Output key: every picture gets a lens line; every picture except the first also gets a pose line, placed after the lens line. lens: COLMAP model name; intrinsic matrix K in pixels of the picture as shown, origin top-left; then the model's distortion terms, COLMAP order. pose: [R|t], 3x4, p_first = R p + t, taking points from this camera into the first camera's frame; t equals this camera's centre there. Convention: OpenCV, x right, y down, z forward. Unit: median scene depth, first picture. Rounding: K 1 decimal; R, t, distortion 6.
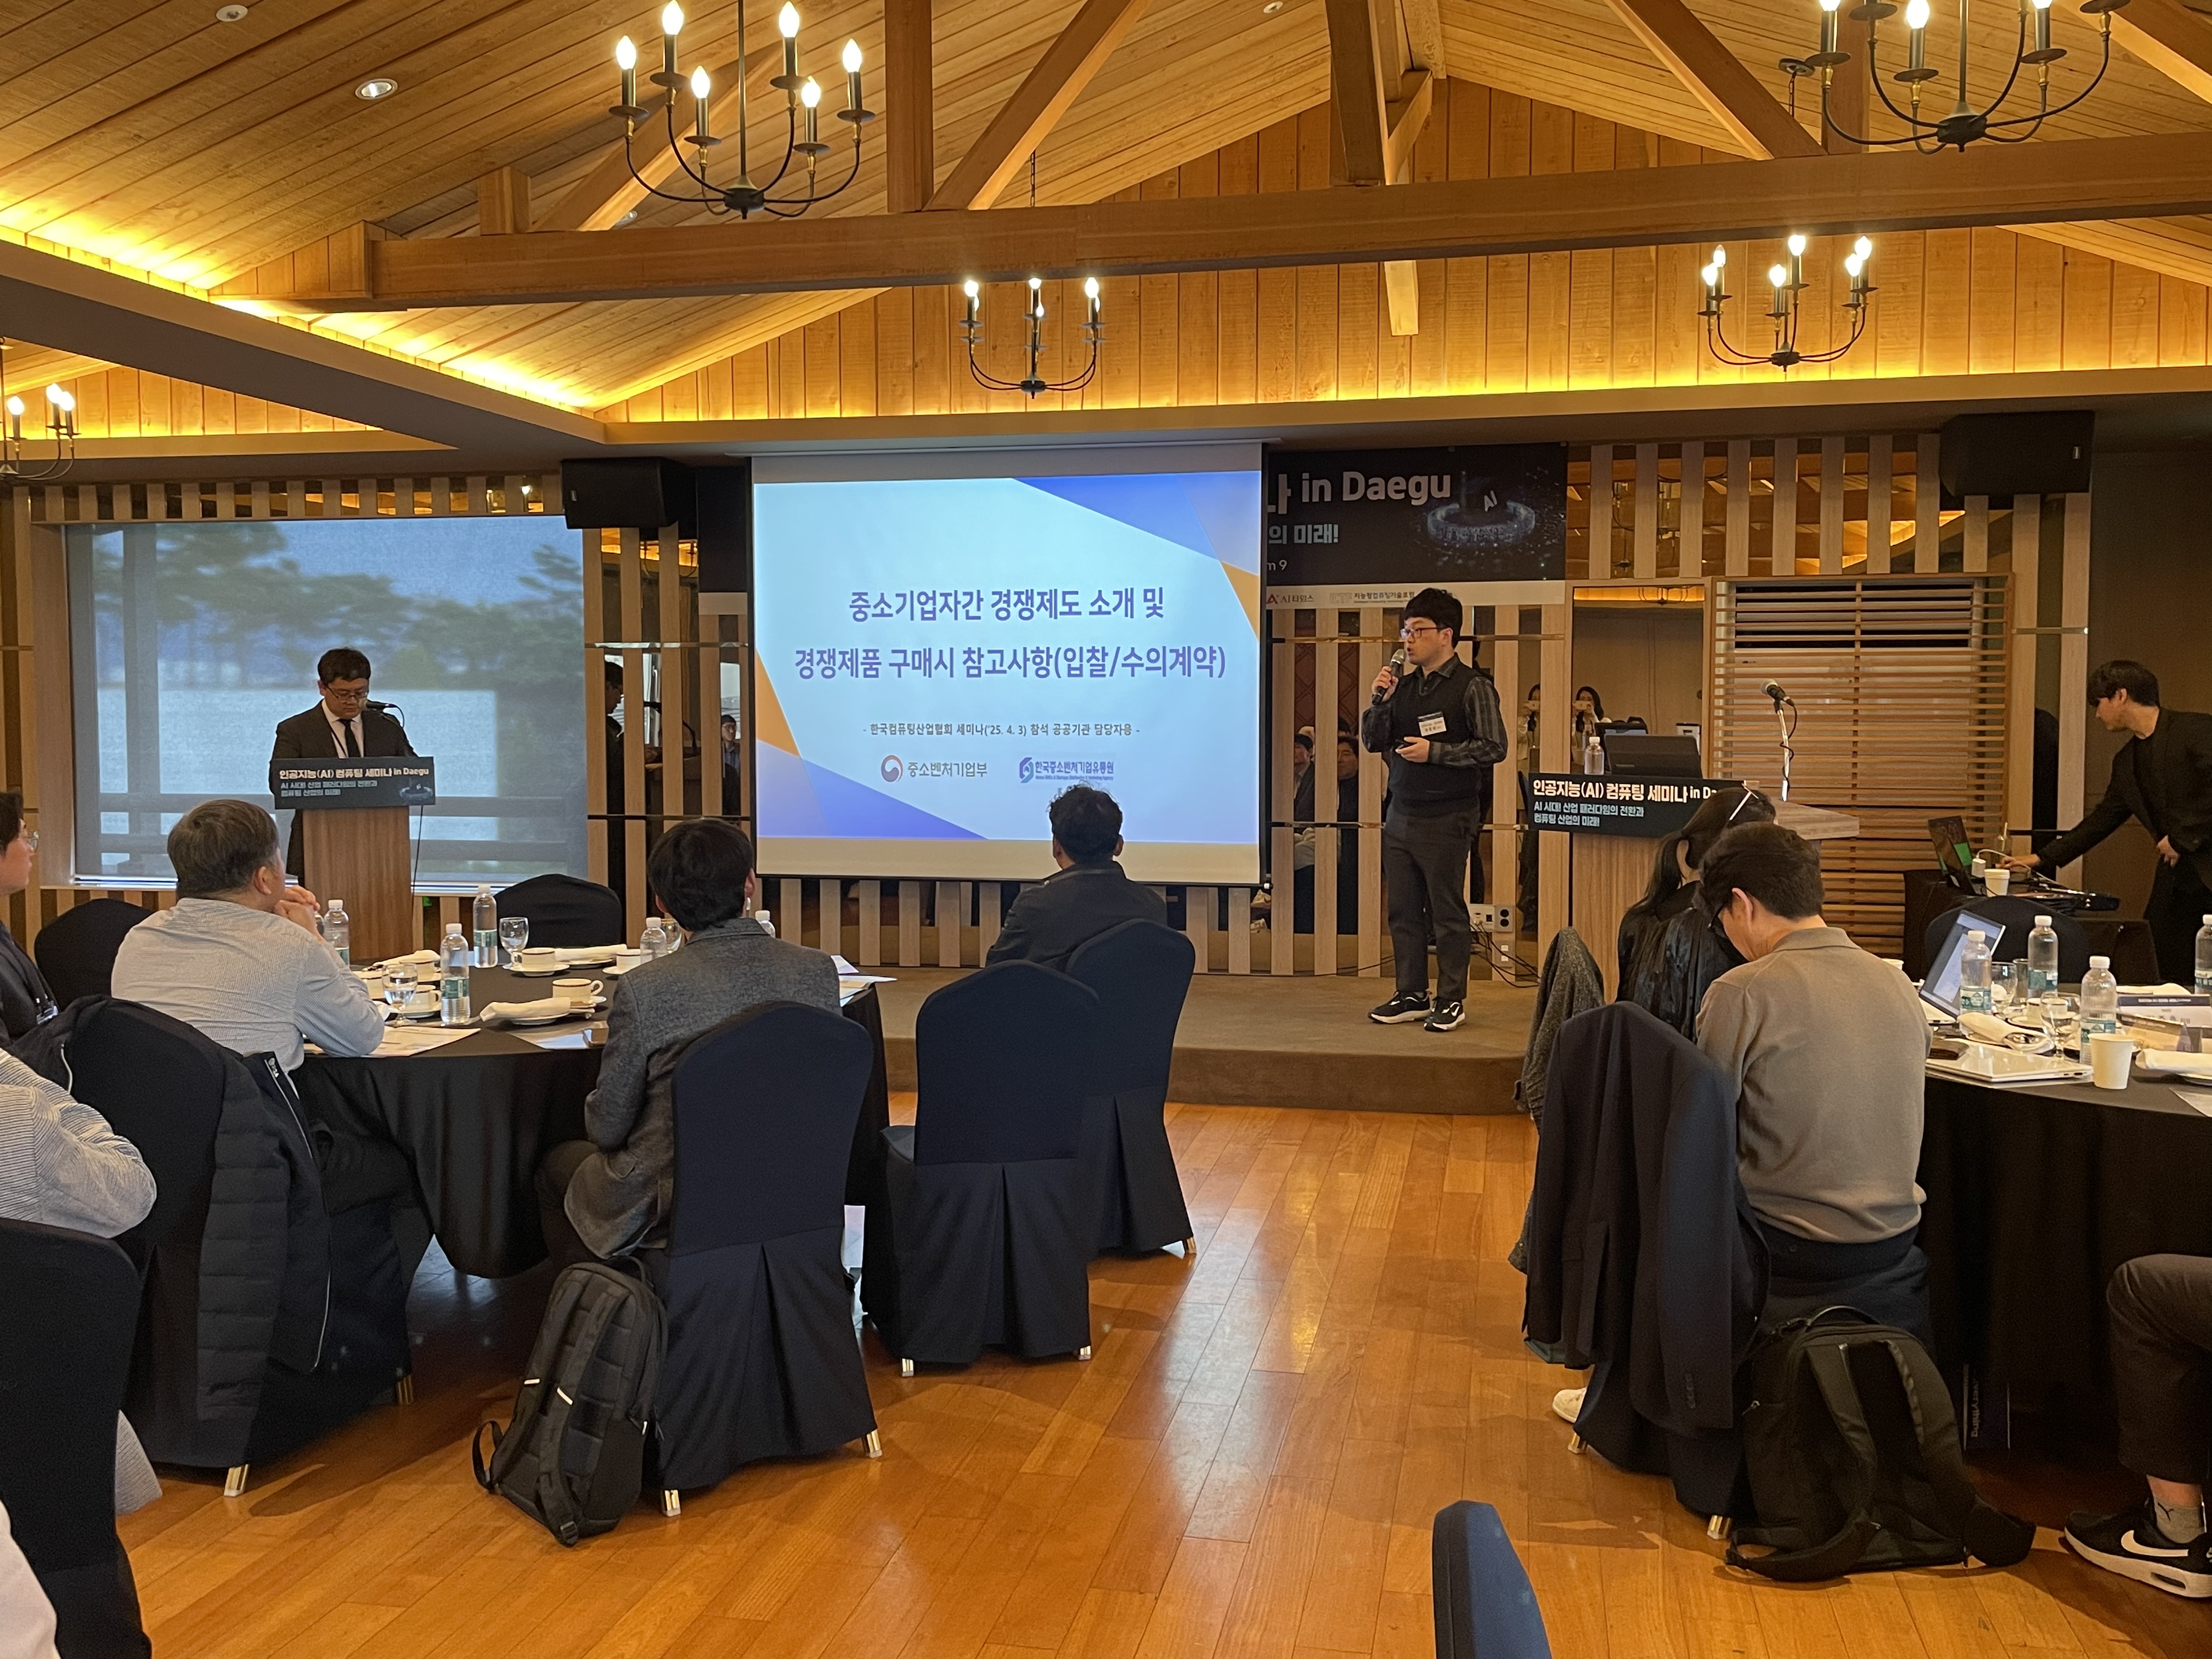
lens RADIAL K [[1961.9, 0, 1097.9], [0, 1961.9, 820.1], [0, 0, 1]] dist [0.052394, 0.012885]
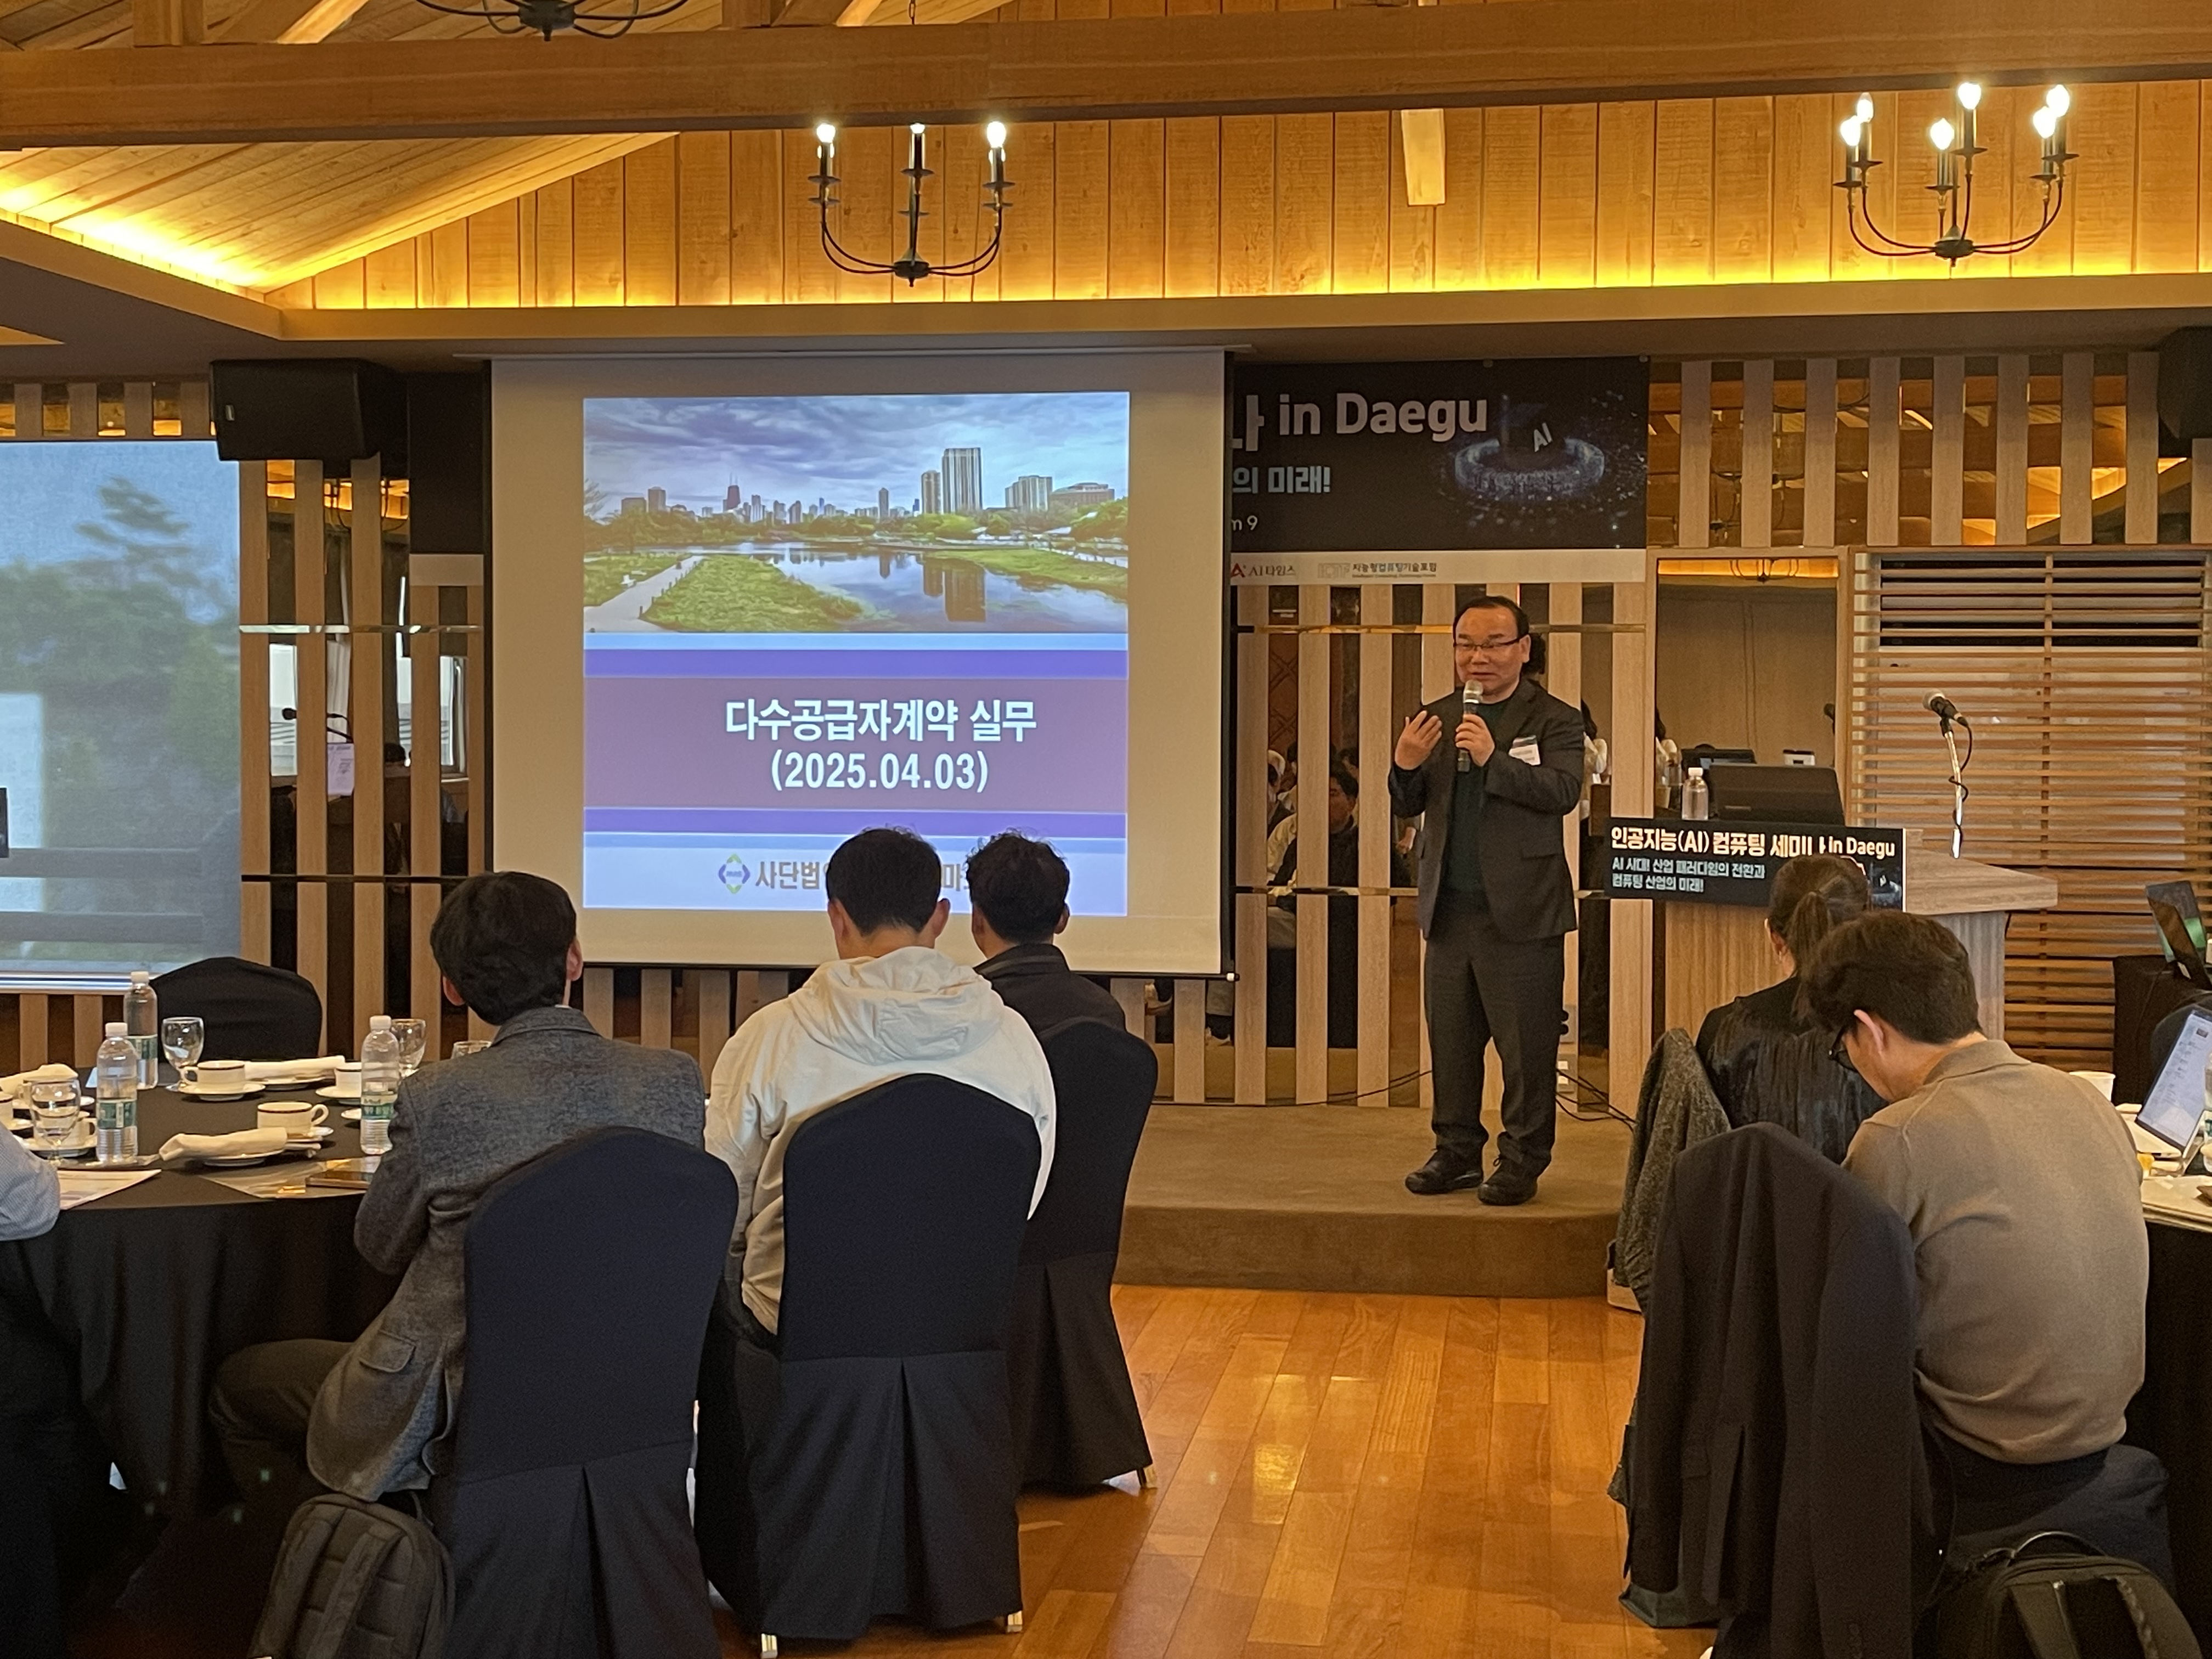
lens RADIAL K [[2882.4, 0, 1105.5], [0, 2882.4, 822.7], [0, 0, 1]] dist [0.065078, 0.000000]
pose [[0.998325, 0.003436, 0.057753, -0.020539], [-0.002098, 0.999728, -0.023214, 0.002429], [-0.057817, 0.023054, 0.998061, -0.034859]]
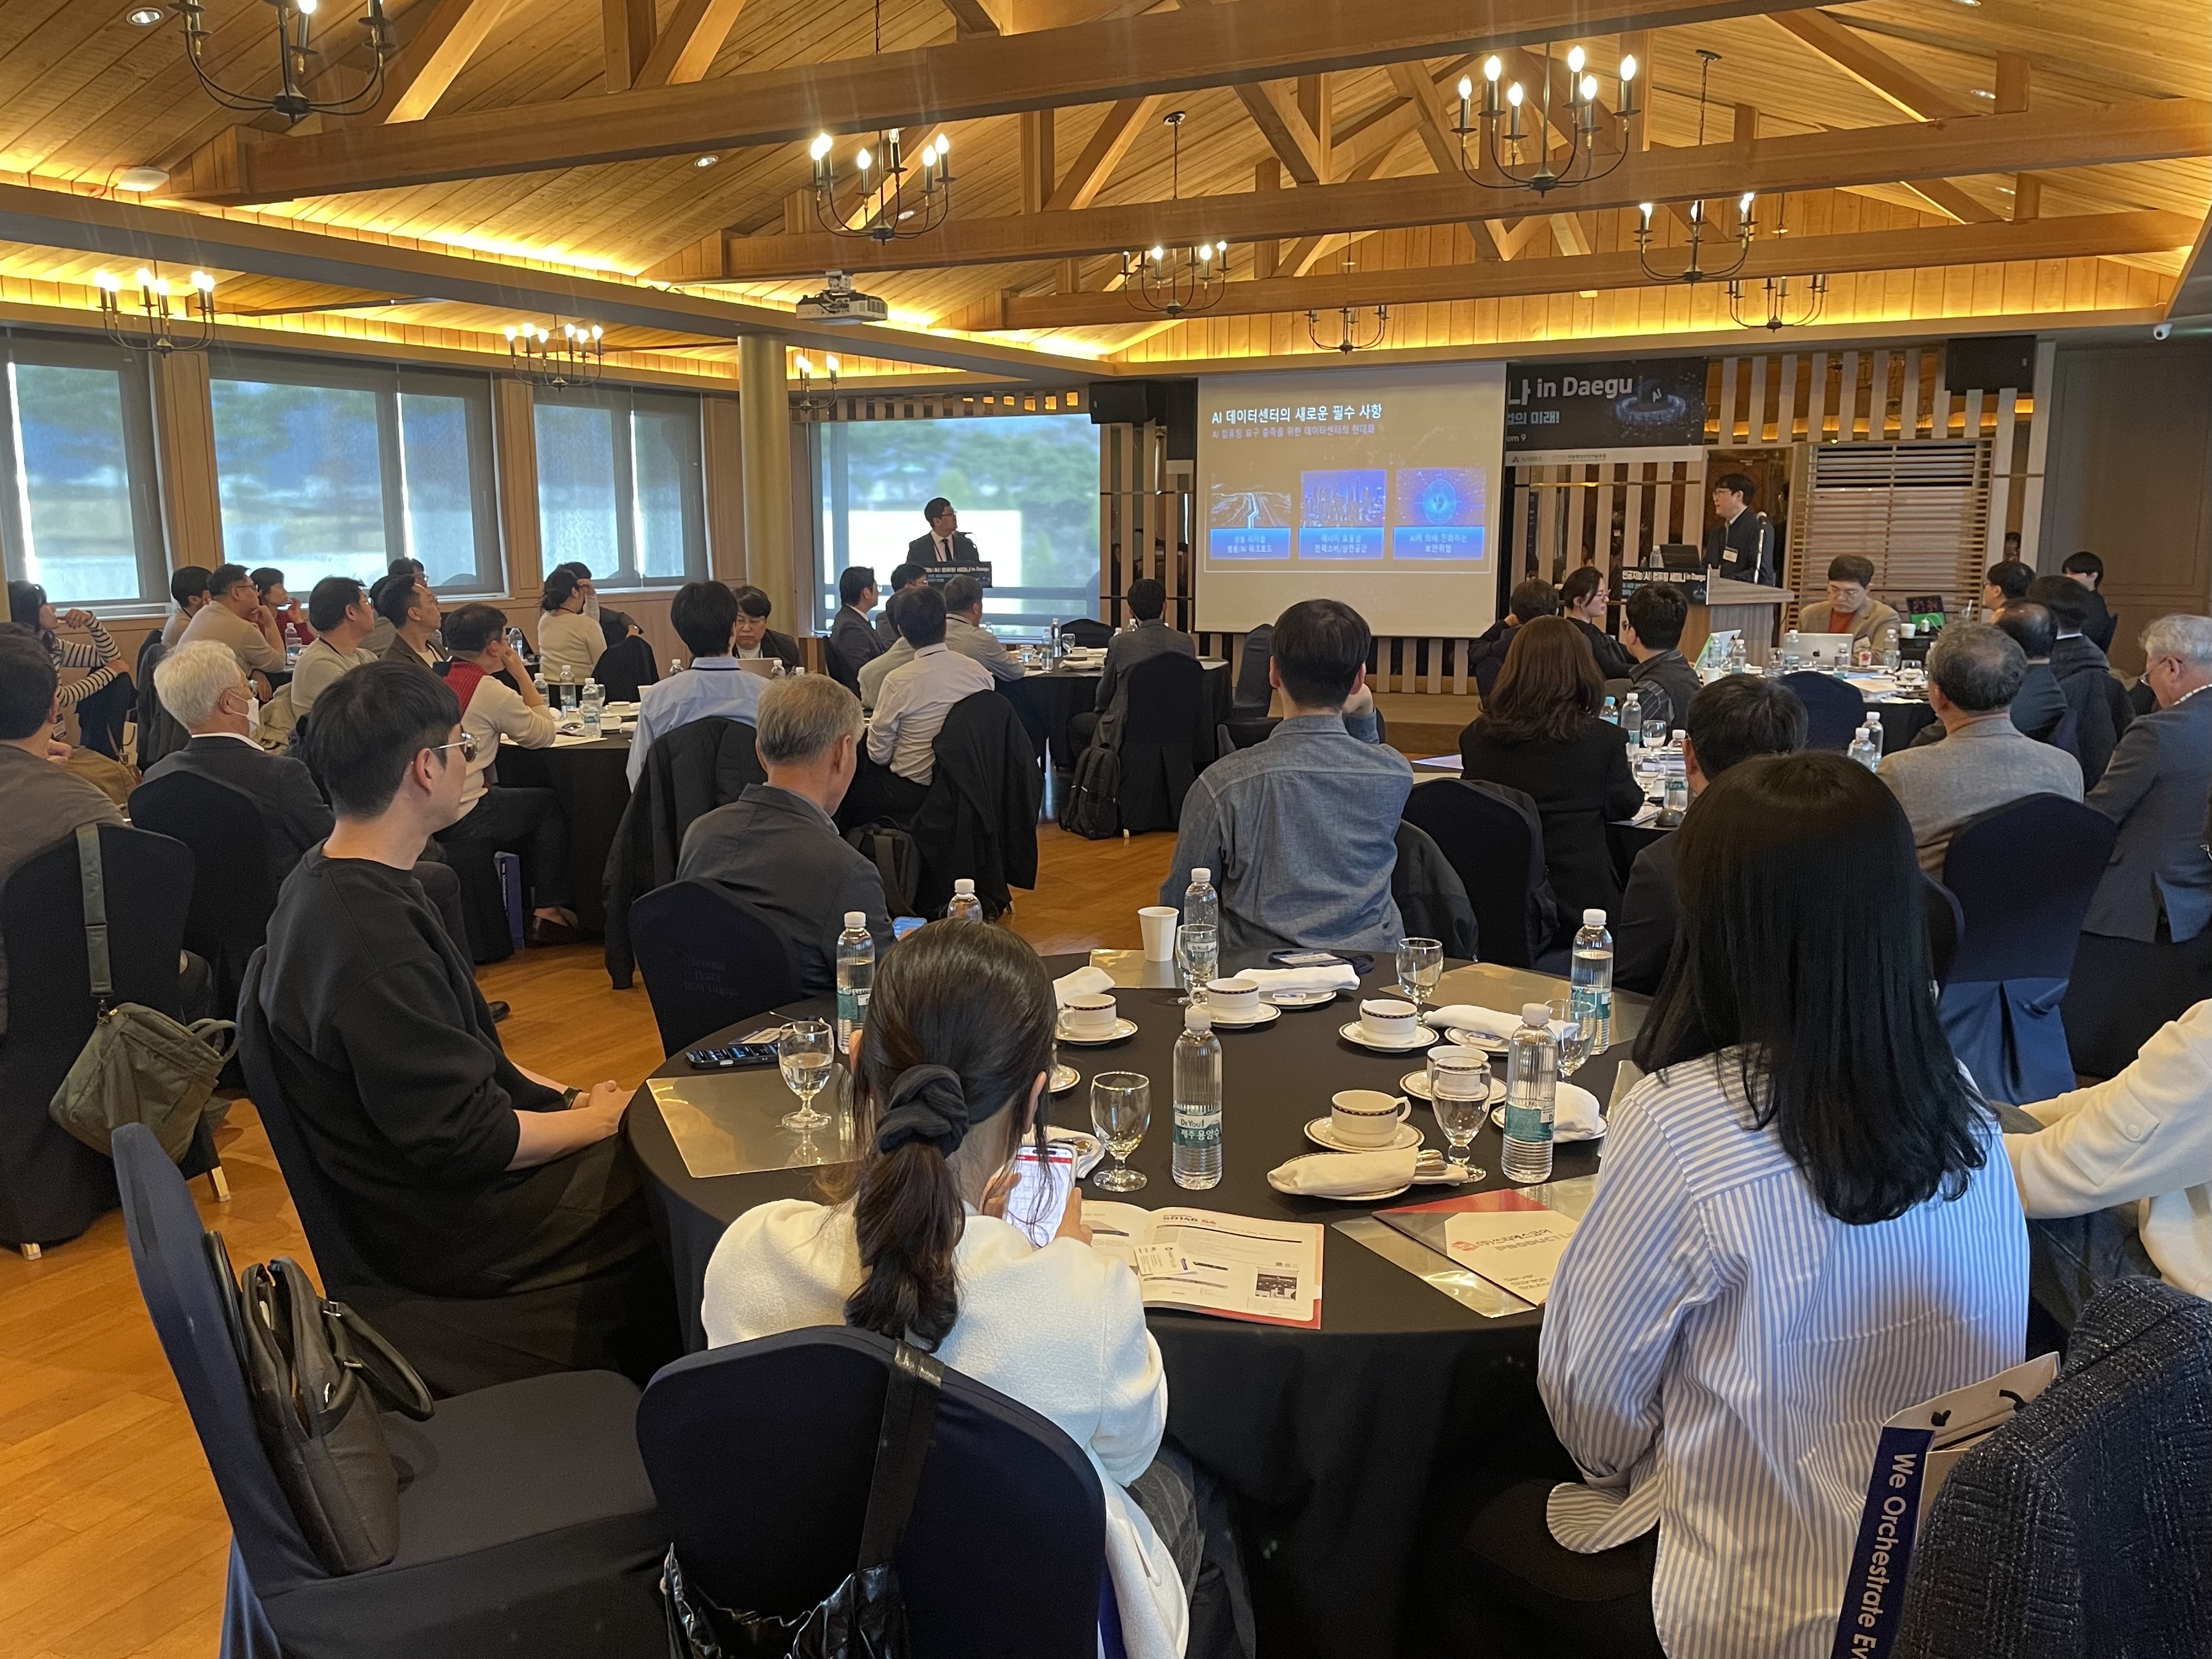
lens RADIAL K [[1844.9, 0, 1032.1], [0, 1844.9, 831.9], [0, 0, 1]] dist [0.046107, -0.047886]
pose [[0.959200, 0.041695, -0.279636, 0.165235], [-0.010995, 0.993819, 0.110470, 0.030444], [0.282514, -0.102888, 0.953730, -0.662993]]
